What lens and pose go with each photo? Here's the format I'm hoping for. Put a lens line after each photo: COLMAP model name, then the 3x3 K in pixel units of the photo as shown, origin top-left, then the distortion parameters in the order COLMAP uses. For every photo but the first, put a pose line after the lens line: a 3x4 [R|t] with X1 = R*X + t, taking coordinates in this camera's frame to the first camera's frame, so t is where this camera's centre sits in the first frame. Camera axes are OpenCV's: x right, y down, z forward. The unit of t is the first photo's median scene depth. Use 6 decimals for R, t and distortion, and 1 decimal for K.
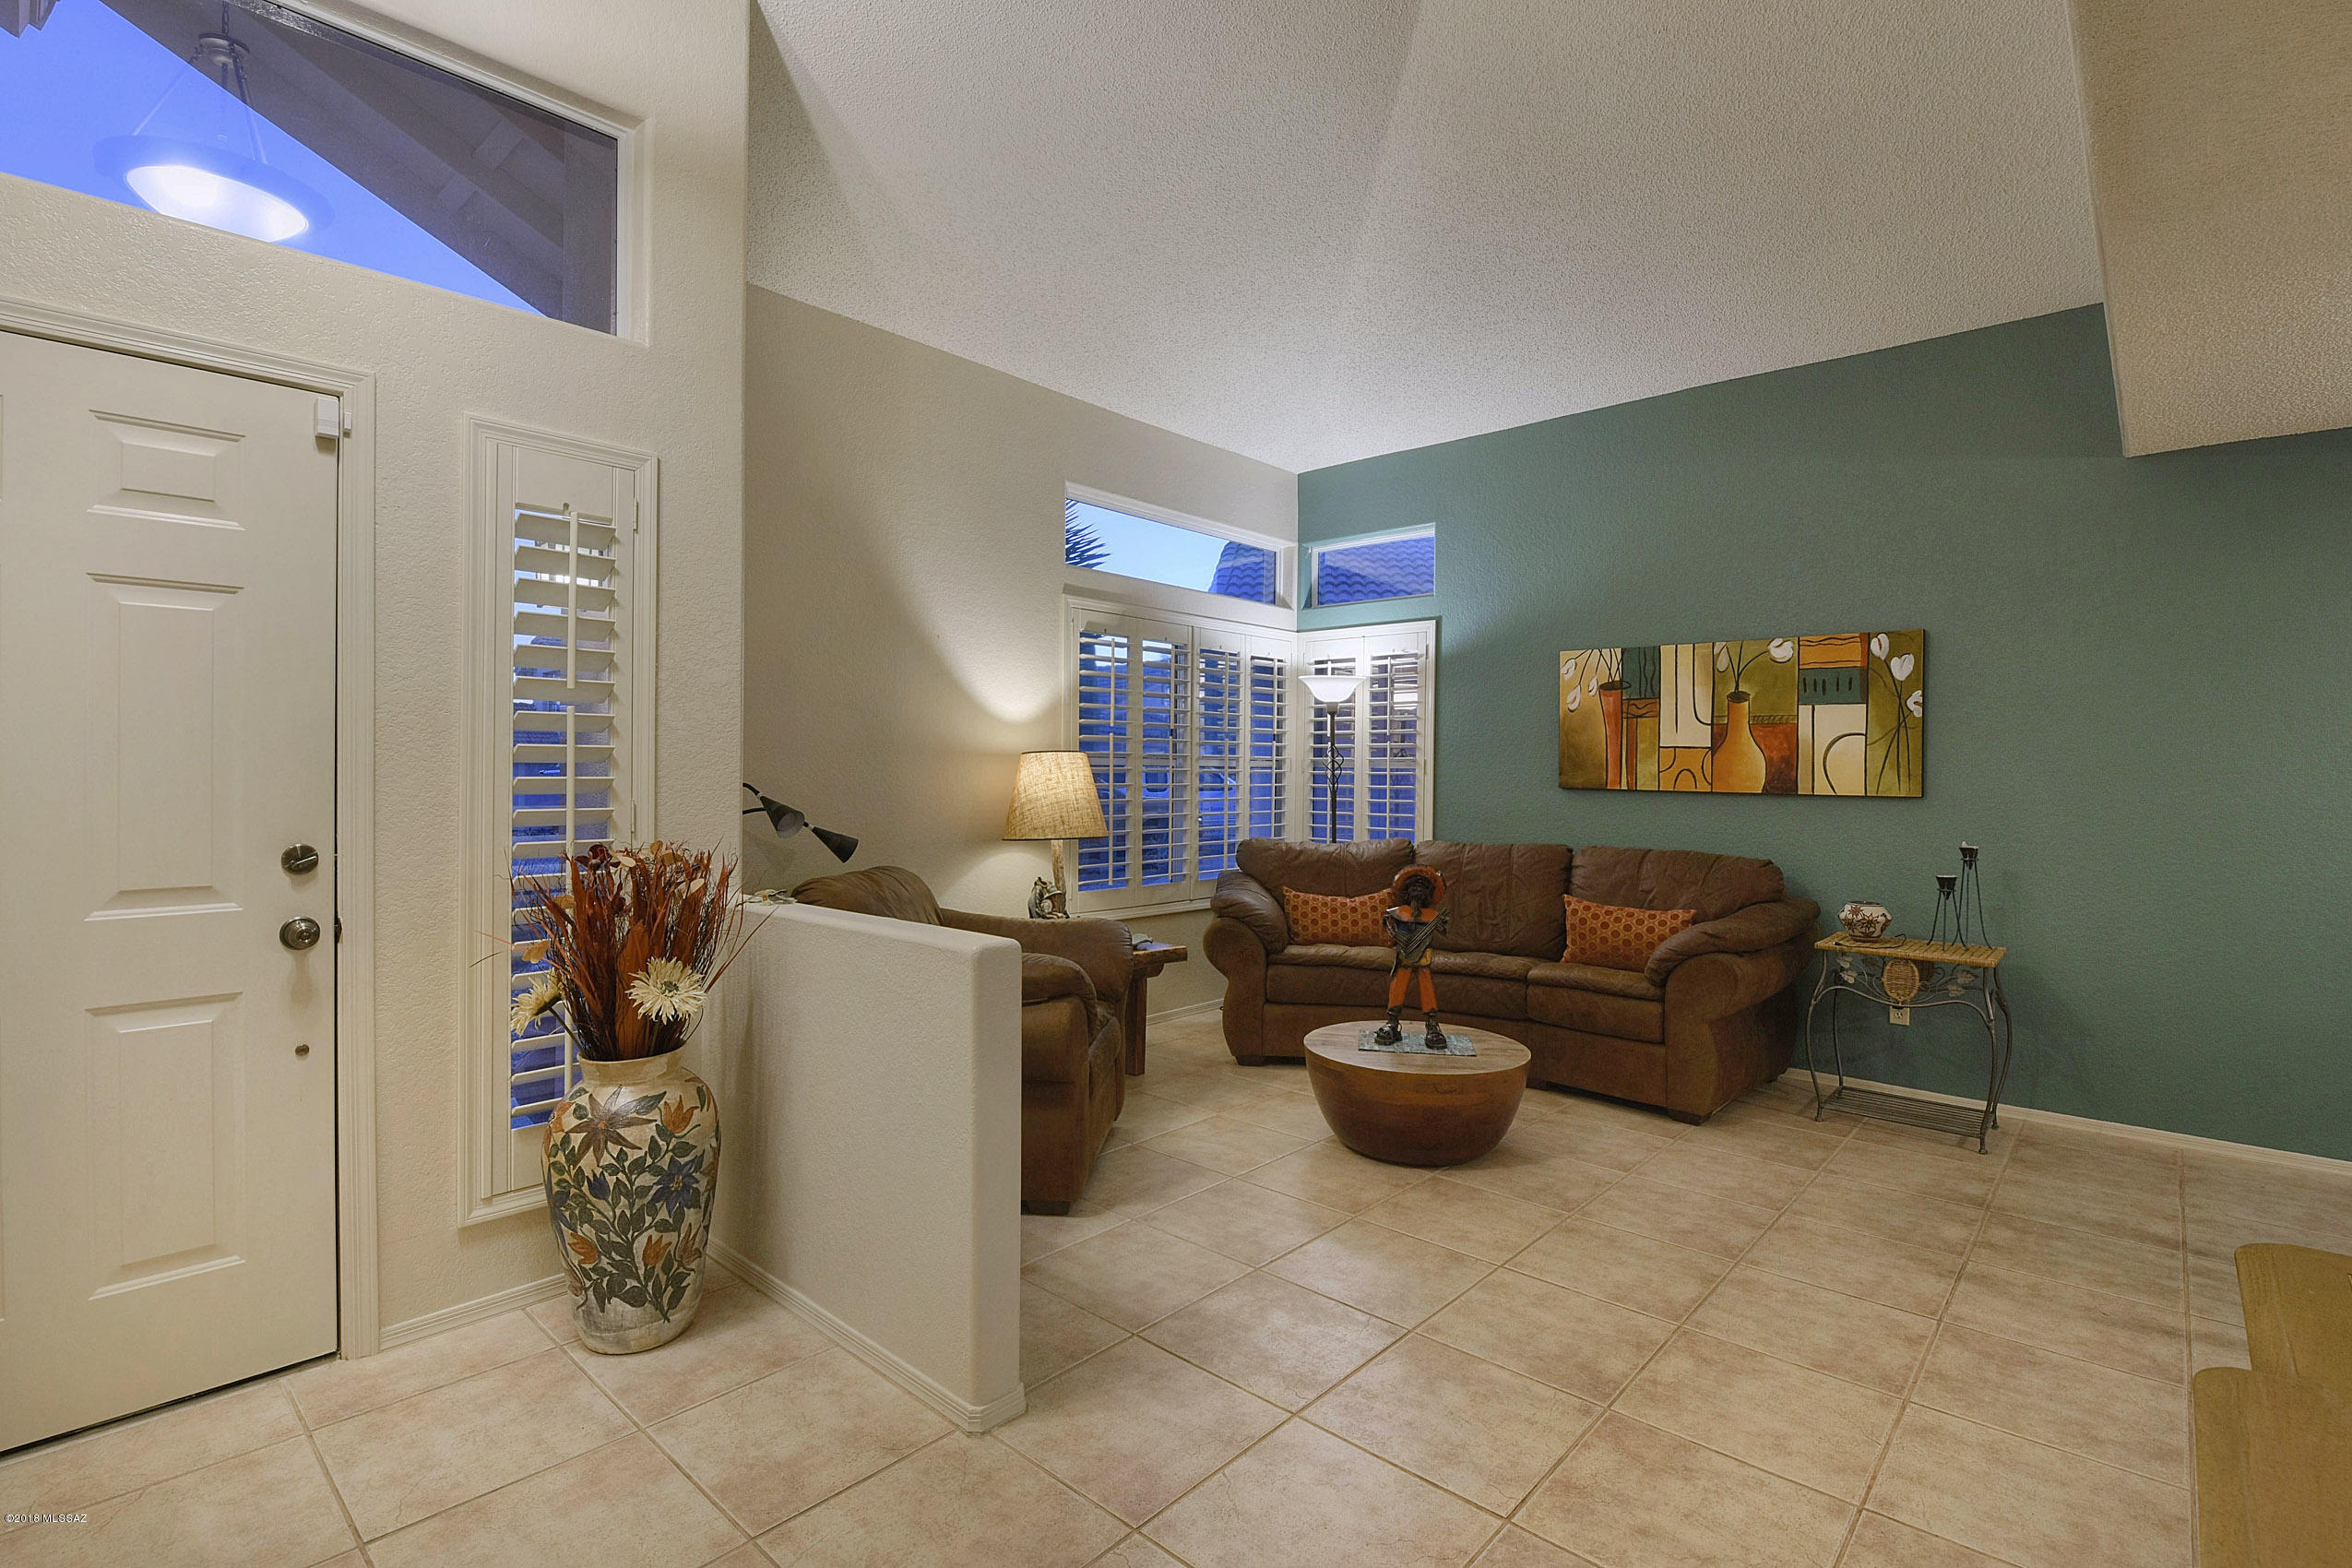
lens RADIAL K [[1095.7, 0, 1106.3], [0, 1095.7, 787.0], [0, 0, 1]] dist [-0.001257, -0.016097]
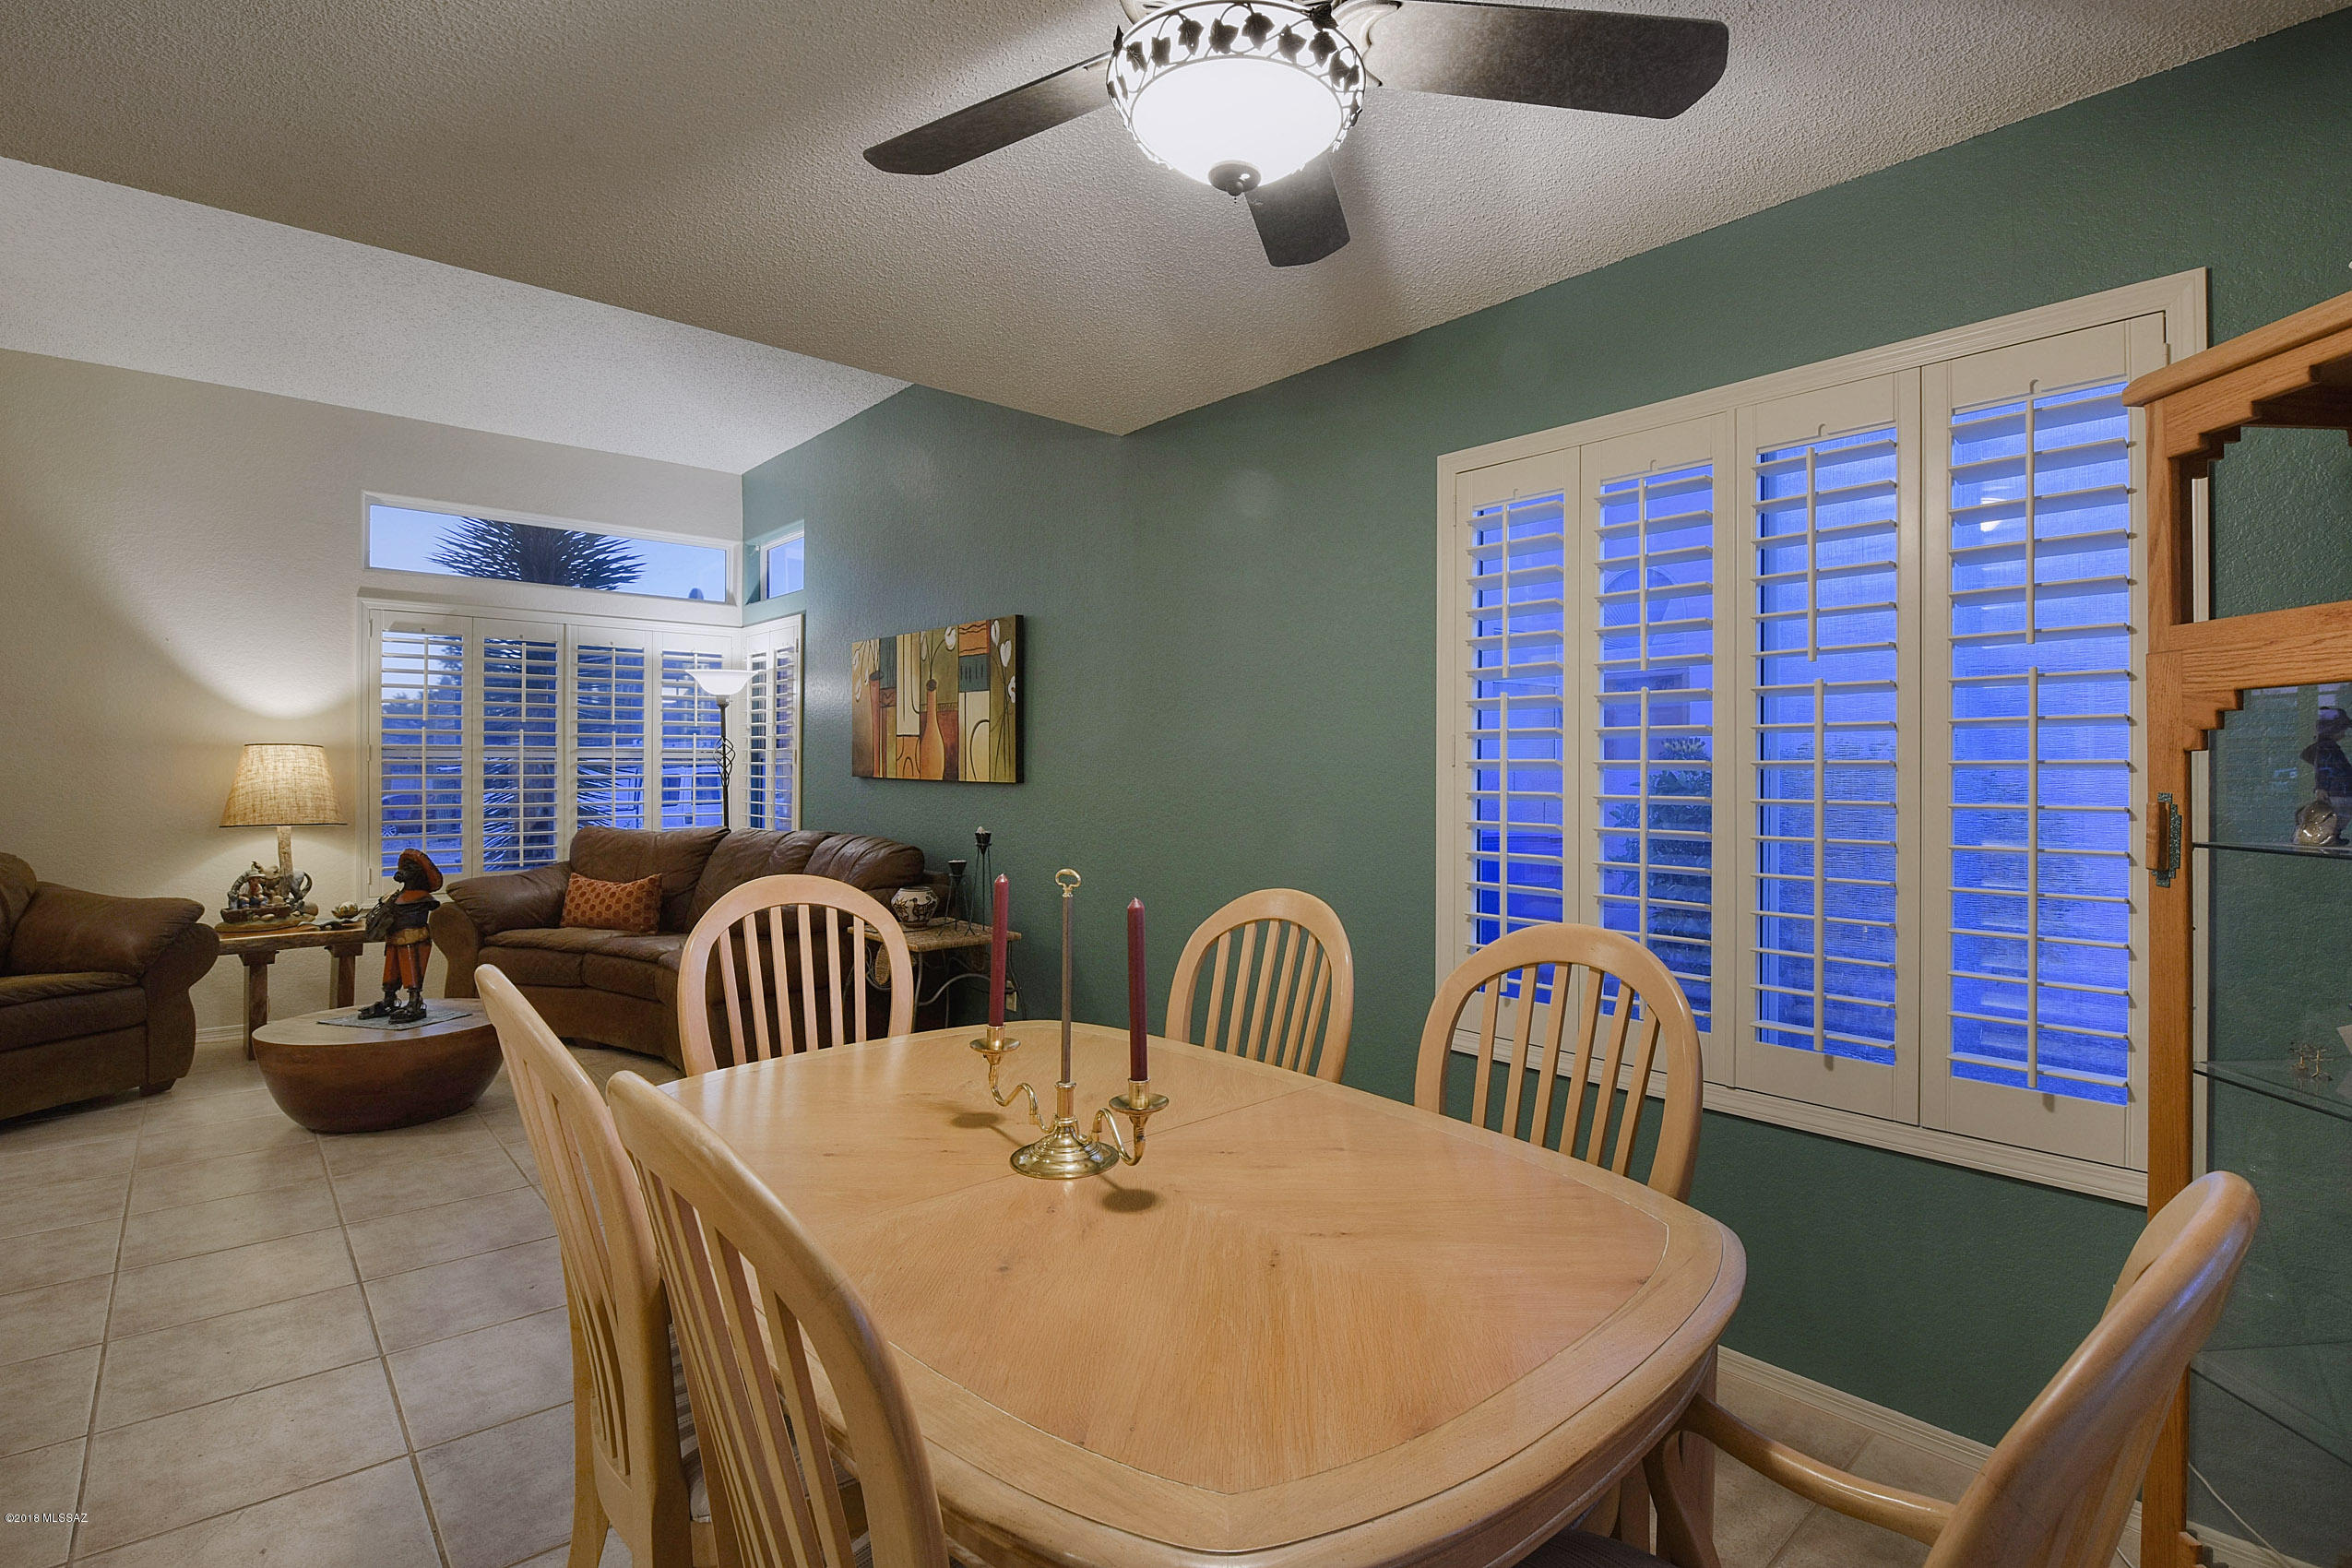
lens RADIAL K [[1090.1, 0, 1183.0], [0, 1090.1, 780.9], [0, 0, 1]] dist [-0.001107, -0.007459]
pose [[0.996524, -0.004359, -0.083192, 0.950364], [0.004288, 0.999990, -0.001029, 0.008696], [0.083195, 0.000669, 0.996533, 0.016845]]
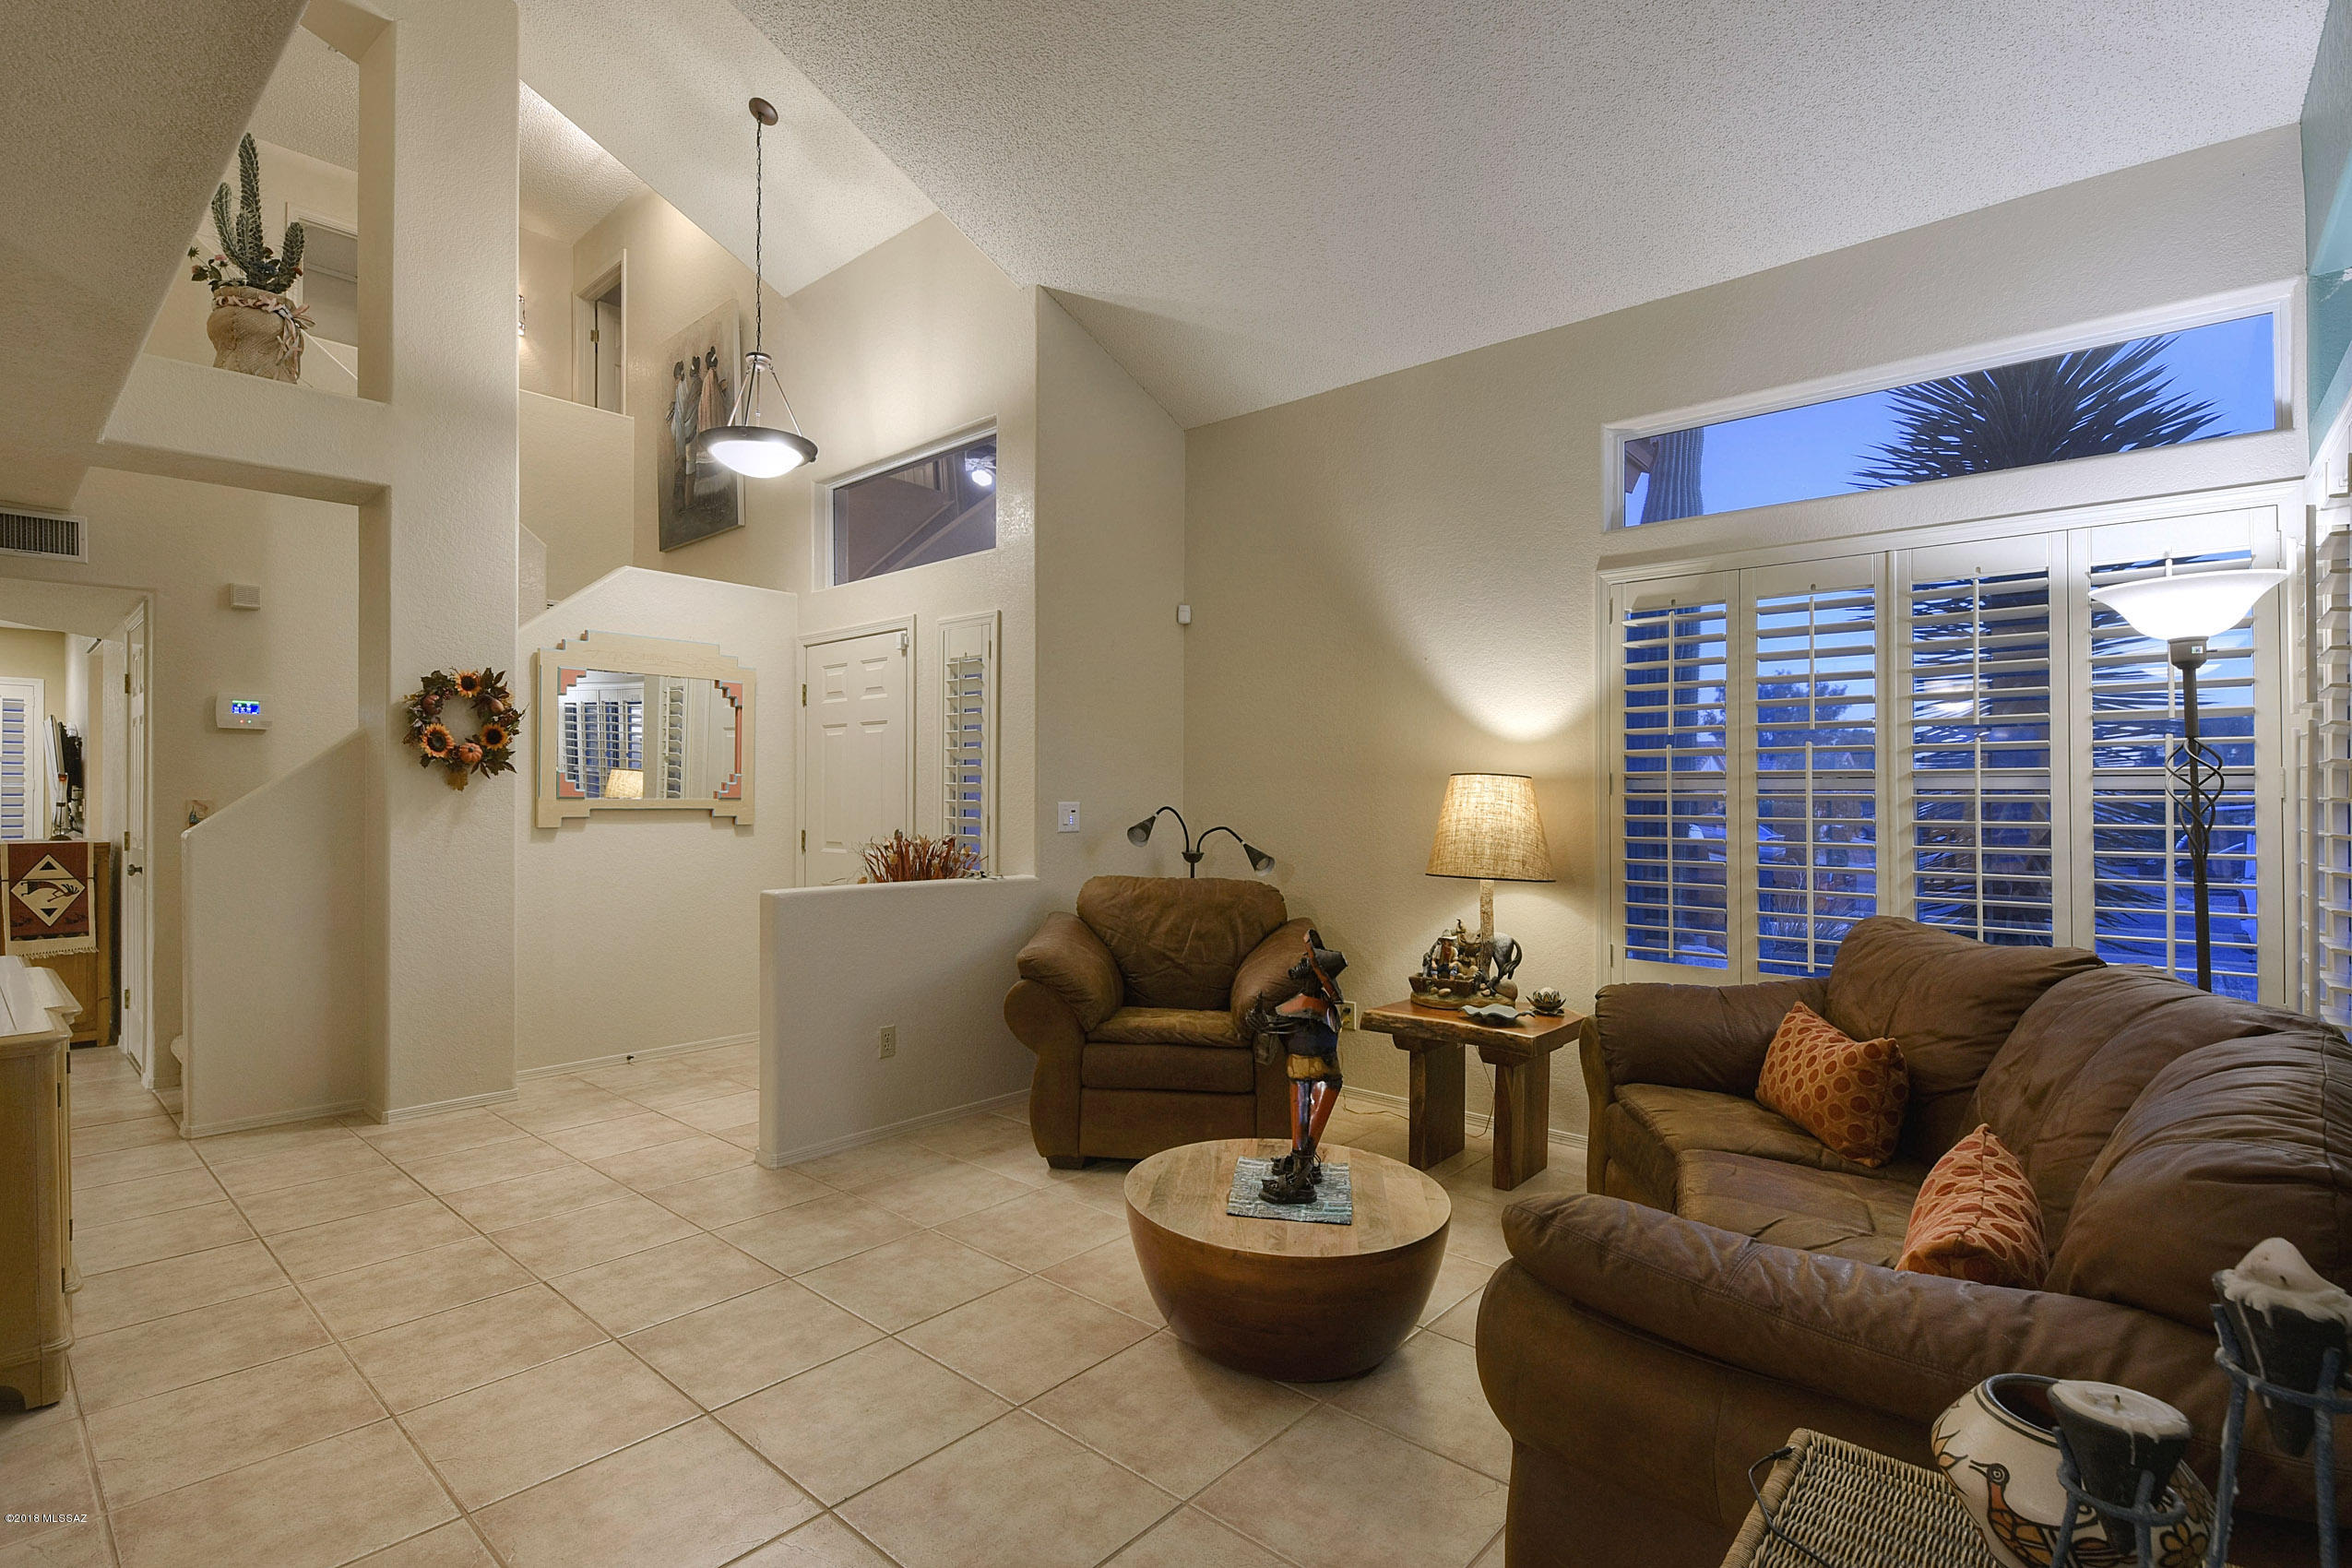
lens RADIAL K [[1106.8, 0, 1208.4], [0, 1106.8, 801.9], [0, 0, 1]] dist [-0.000853, -0.016205]
pose [[0.063432, -0.002334, -0.997983, 0.817230], [-0.017259, 0.999845, -0.003436, -0.004347], [0.997837, 0.017442, 0.063382, 0.756128]]
